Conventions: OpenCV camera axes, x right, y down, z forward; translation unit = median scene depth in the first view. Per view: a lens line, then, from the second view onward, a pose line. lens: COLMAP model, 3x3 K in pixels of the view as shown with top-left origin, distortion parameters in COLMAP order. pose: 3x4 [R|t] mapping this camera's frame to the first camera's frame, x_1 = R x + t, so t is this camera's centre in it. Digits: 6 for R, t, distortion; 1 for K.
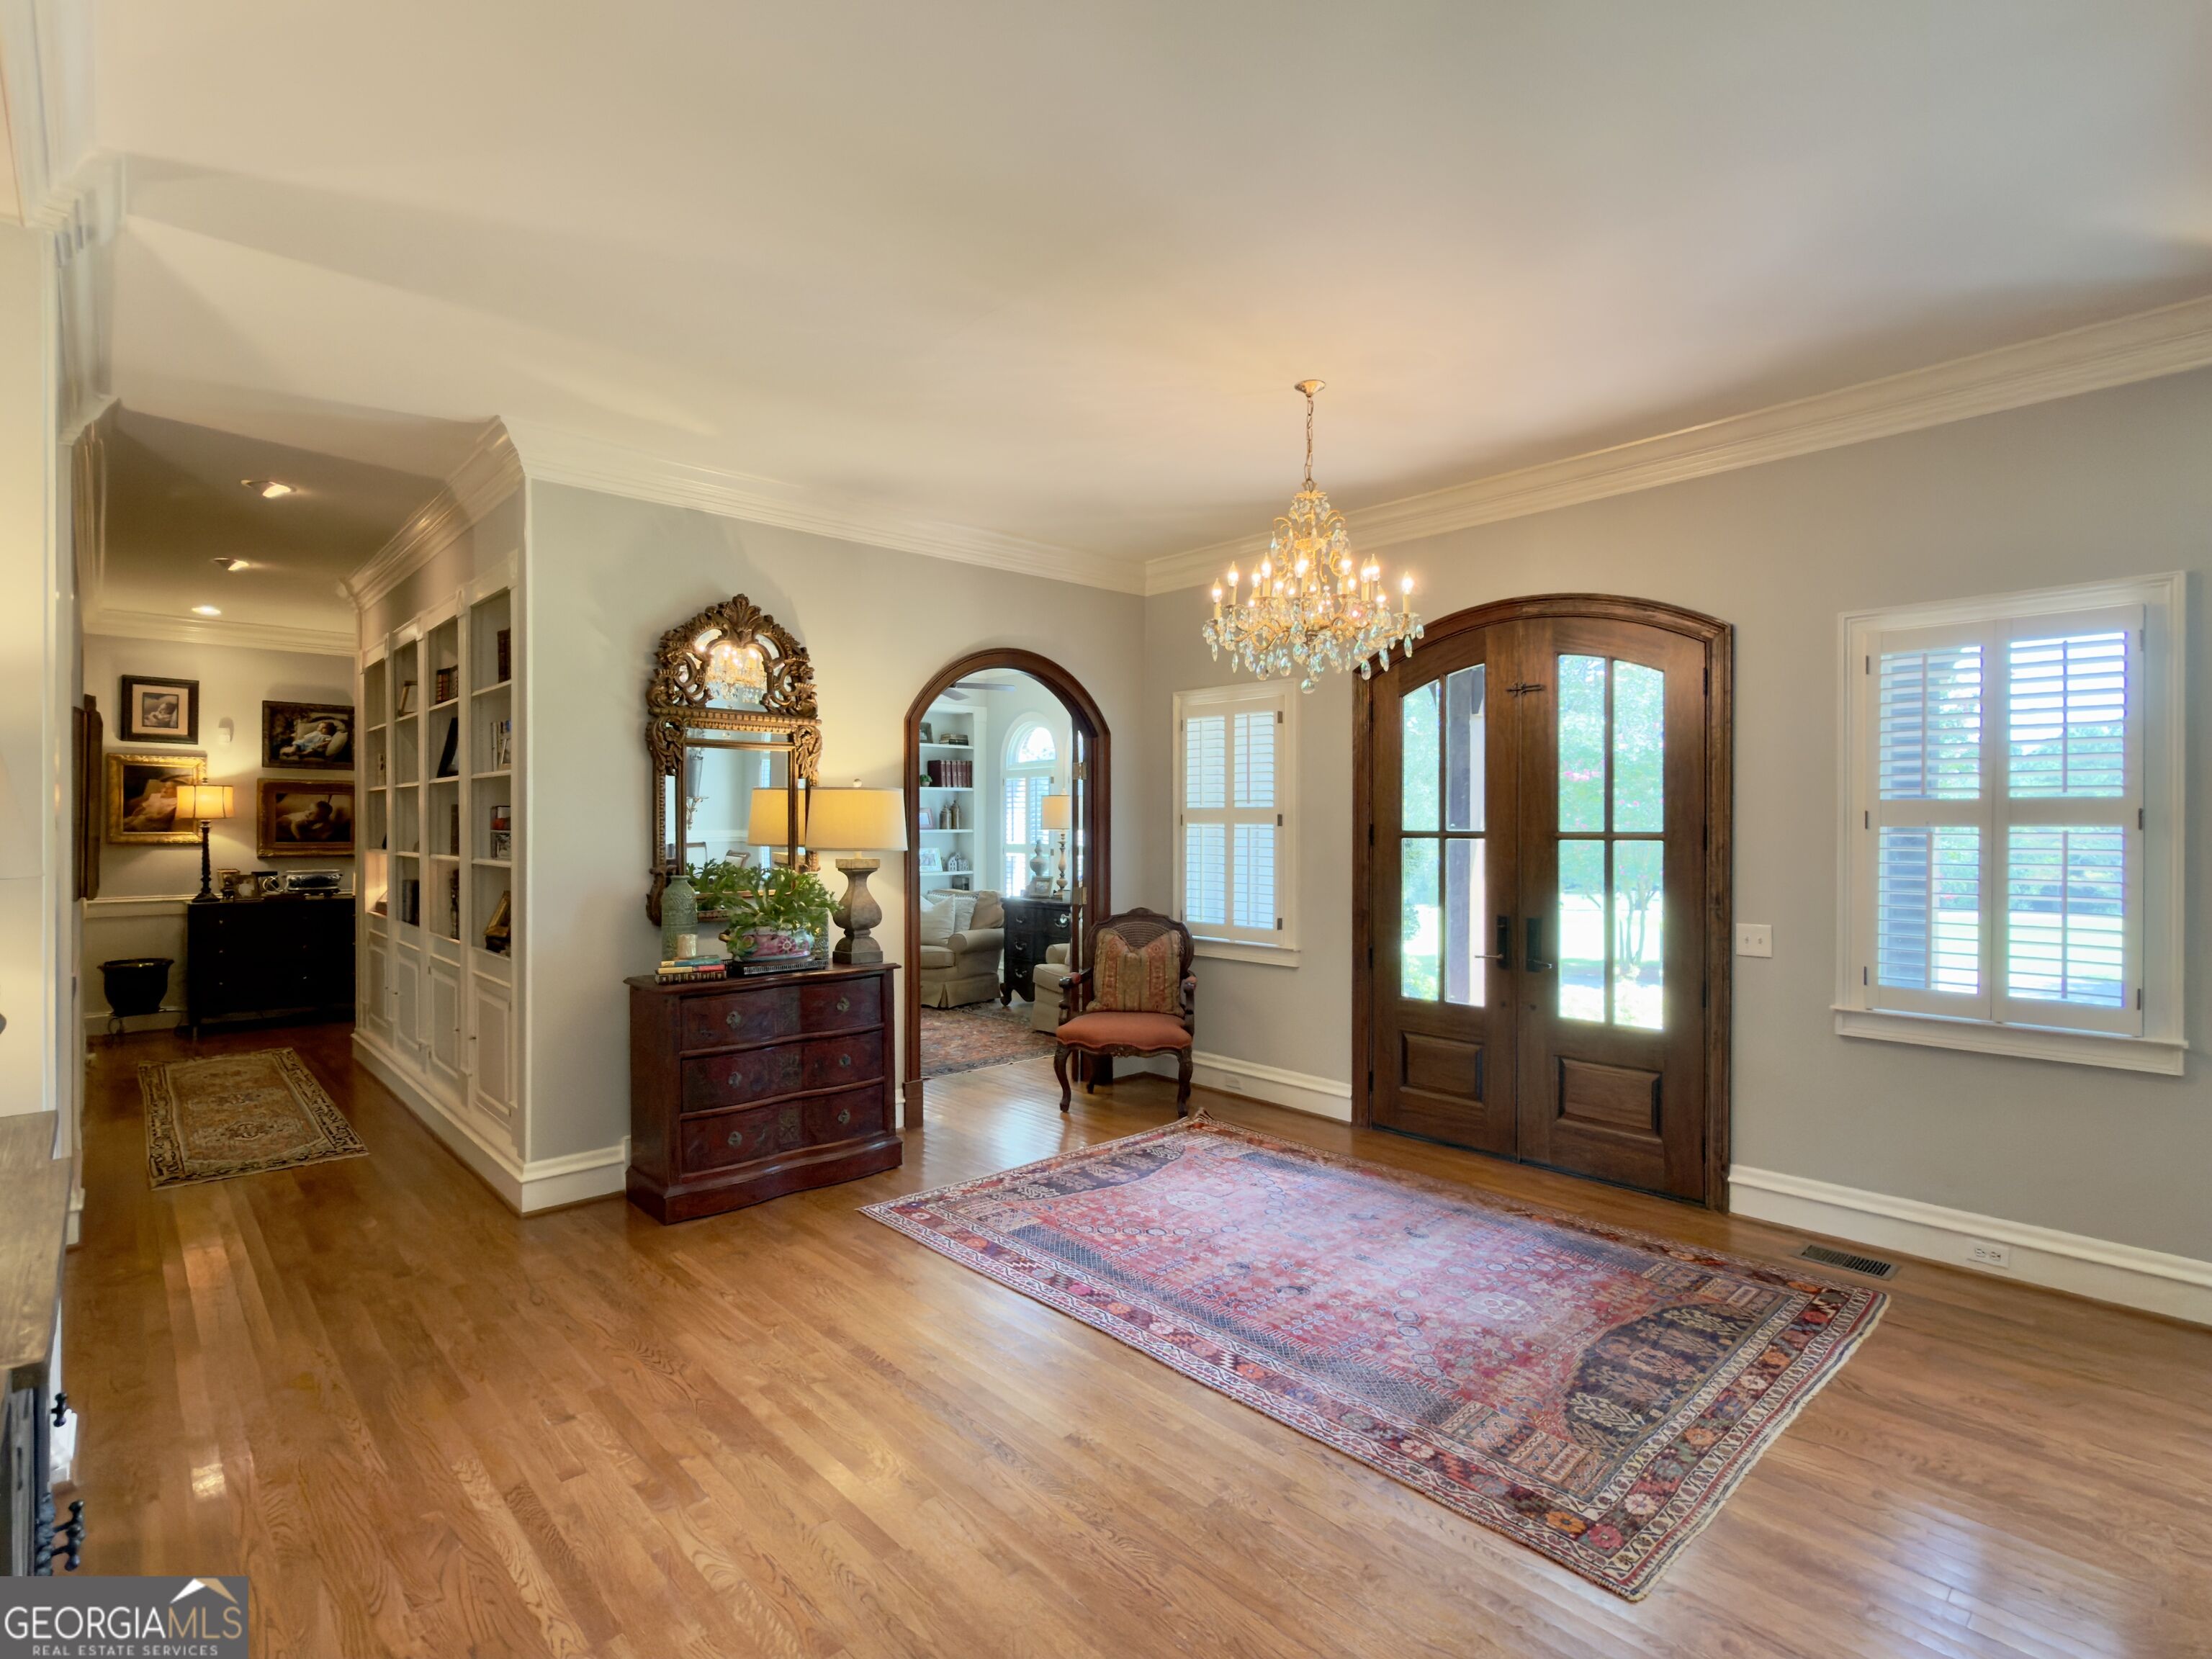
lens RADIAL K [[1083.4, 0, 1106.0], [0, 1083.4, 829.5], [0, 0, 1]] dist [-0.001749, 0.000018]
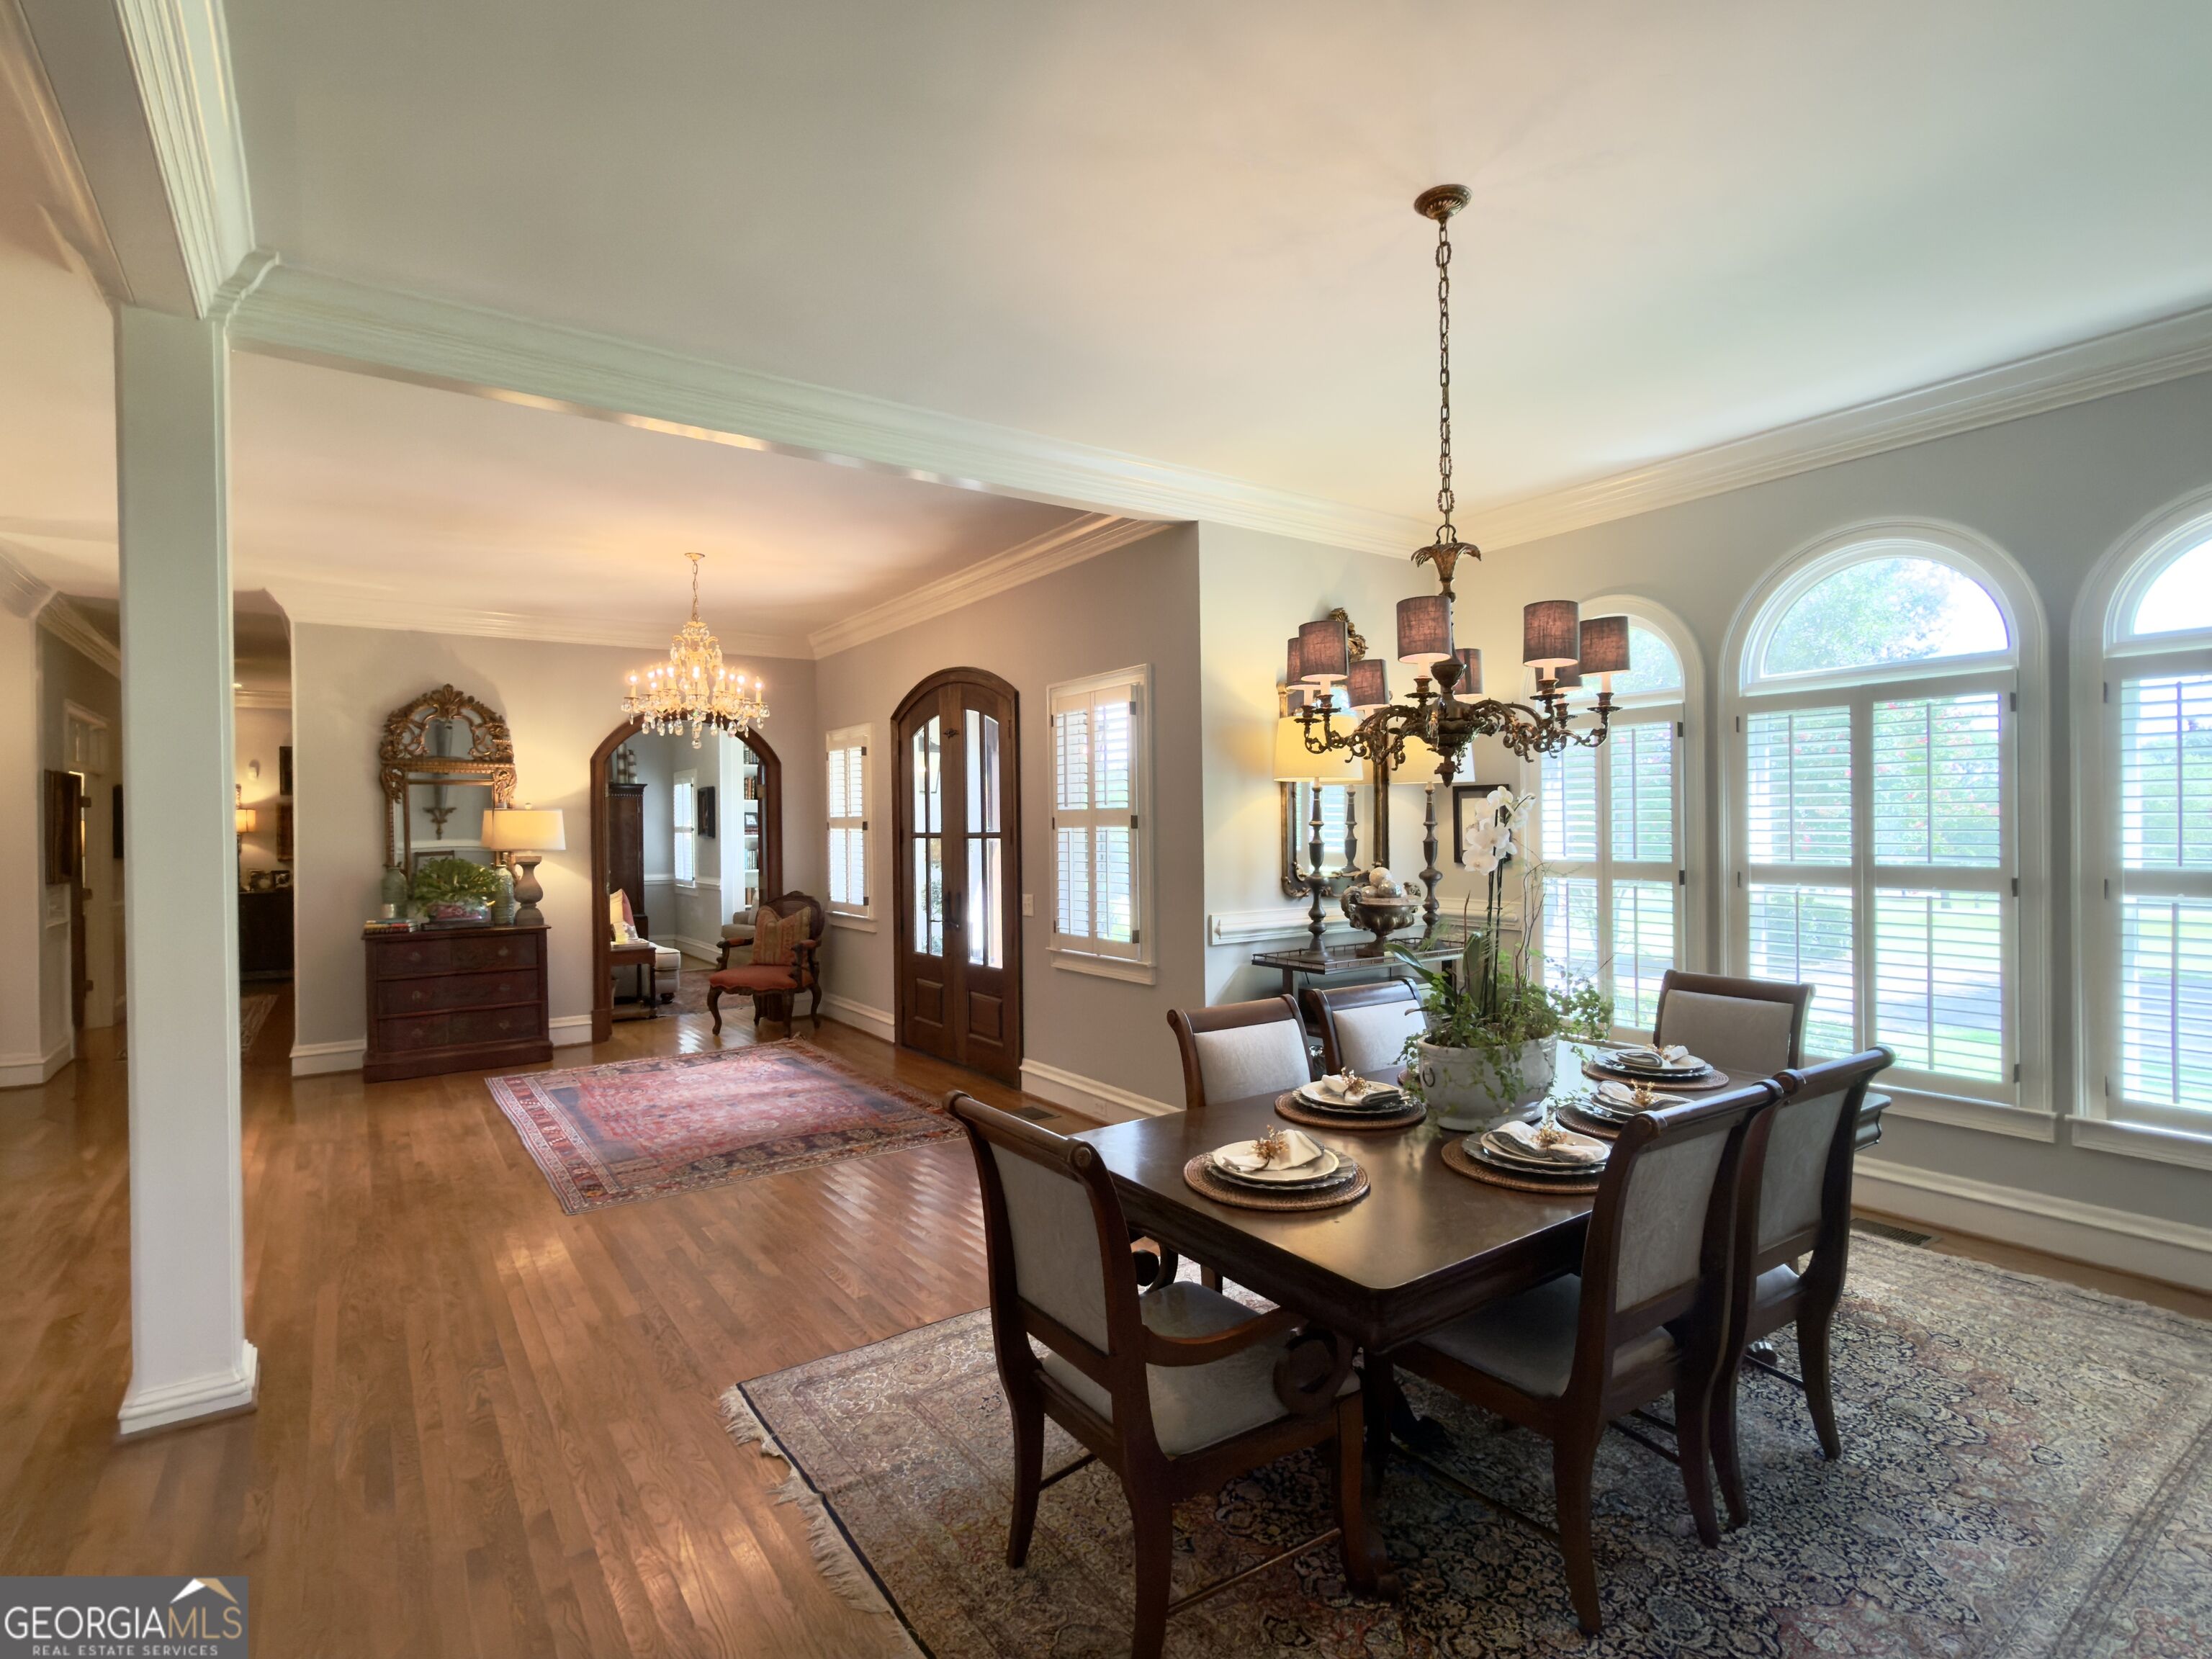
lens RADIAL K [[1083.4, 0, 1106.0], [0, 1083.4, 829.5], [0, 0, 1]] dist [-0.001749, 0.000018]
pose [[0.991087, -0.012454, -0.132636, 0.837382], [0.012636, 0.999920, 0.000532, -0.001003], [0.132619, -0.002203, 0.991165, -0.419008]]
